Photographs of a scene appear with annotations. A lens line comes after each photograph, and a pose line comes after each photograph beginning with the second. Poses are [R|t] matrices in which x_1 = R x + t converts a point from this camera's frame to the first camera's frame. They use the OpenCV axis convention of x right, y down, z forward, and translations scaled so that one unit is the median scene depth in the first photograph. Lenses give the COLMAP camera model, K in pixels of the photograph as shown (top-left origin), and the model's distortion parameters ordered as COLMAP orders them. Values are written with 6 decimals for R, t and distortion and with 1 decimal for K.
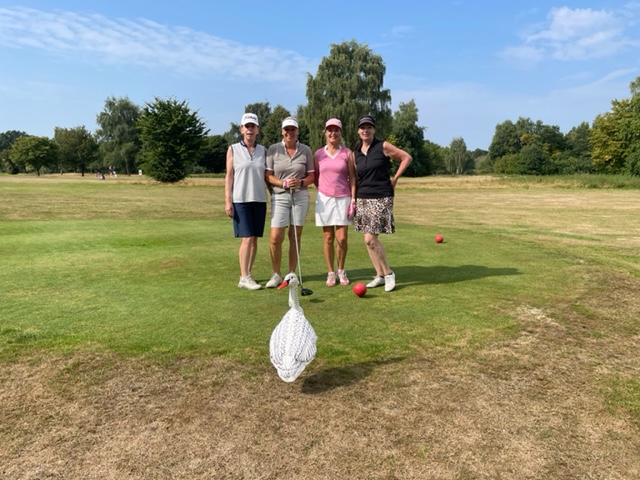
lens RADIAL K [[481.6, 0, 319.1], [0, 481.6, 237.8], [0, 0, 1]] dist [0.090243, -0.112438]
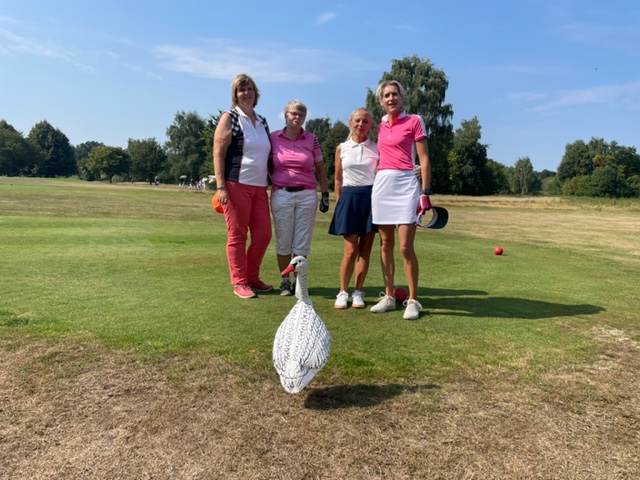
lens RADIAL K [[481.6, 0, 317.7], [0, 481.6, 232.6], [0, 0, 1]] dist [0.090243, -0.112438]
pose [[0.992225, 0.042185, -0.117086, 0.007058], [-0.047194, 0.998071, -0.040345, 0.007201], [0.115158, 0.045557, 0.992302, 0.022507]]
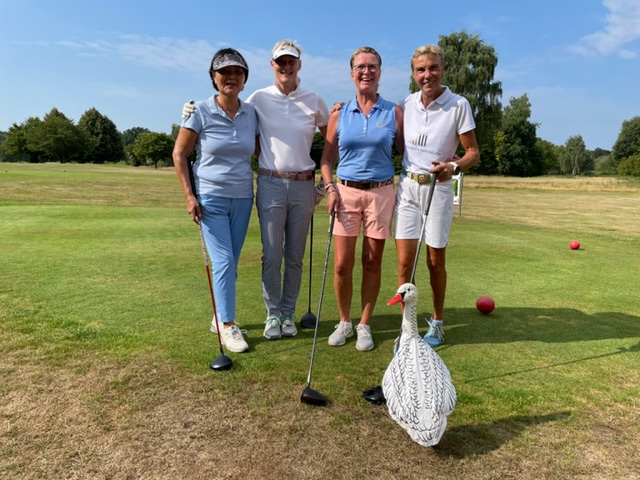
lens RADIAL K [[481.6, 0, 315.8], [0, 481.6, 231.5], [0, 0, 1]] dist [0.090243, -0.112438]
pose [[0.978941, 0.046460, -0.198786, -0.005762], [-0.047980, 0.998844, -0.002834, 0.001033], [0.198425, 0.012312, 0.980039, 0.033796]]
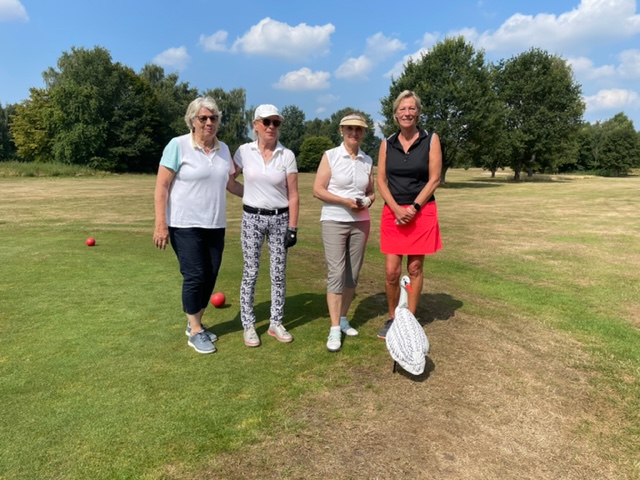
lens RADIAL K [[481.6, 0, 320.0], [0, 481.6, 240.0], [0, 0, 1]] dist [0.090243, -0.112438]
pose [[0.453406, -0.130693, 0.881670, -0.118184], [0.104316, 0.990174, 0.093132, -0.013683], [-0.885179, 0.049746, 0.462584, 0.073454]]
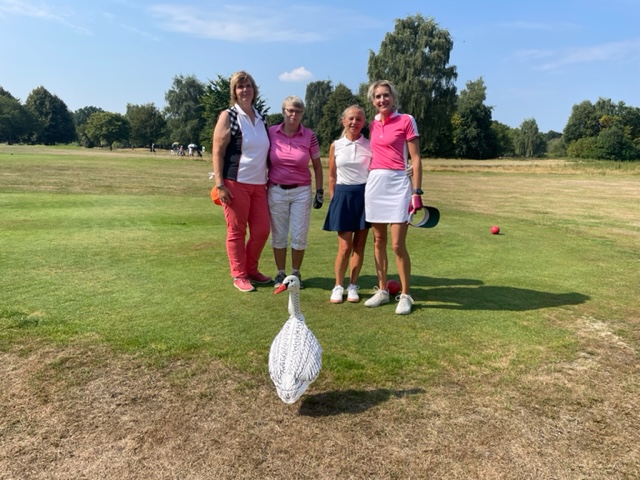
lens RADIAL K [[481.6, 0, 317.3], [0, 481.6, 235.0], [0, 0, 1]] dist [0.090243, -0.112438]
pose [[0.991833, 0.042502, -0.120253, 0.009402], [-0.038204, 0.998554, 0.037825, -0.003363], [0.121687, -0.032922, 0.992022, 0.018314]]
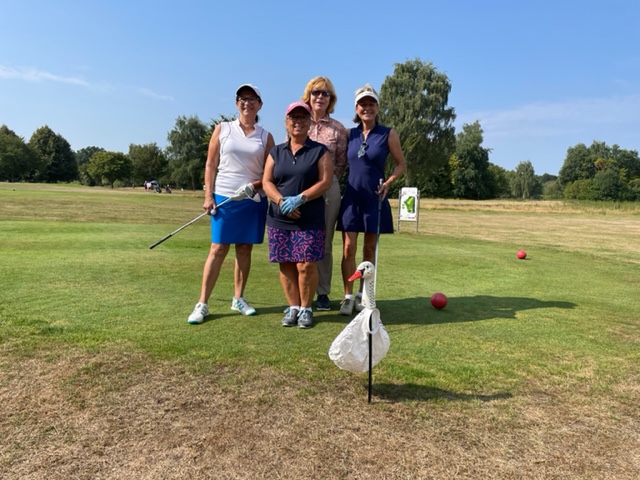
lens RADIAL K [[481.6, 0, 317.8], [0, 481.6, 237.3], [0, 0, 1]] dist [0.090243, -0.112438]
pose [[0.992277, 0.038998, -0.117749, -0.005146], [-0.043999, 0.998224, -0.040173, 0.007671], [0.115974, 0.045043, 0.992230, 0.026702]]
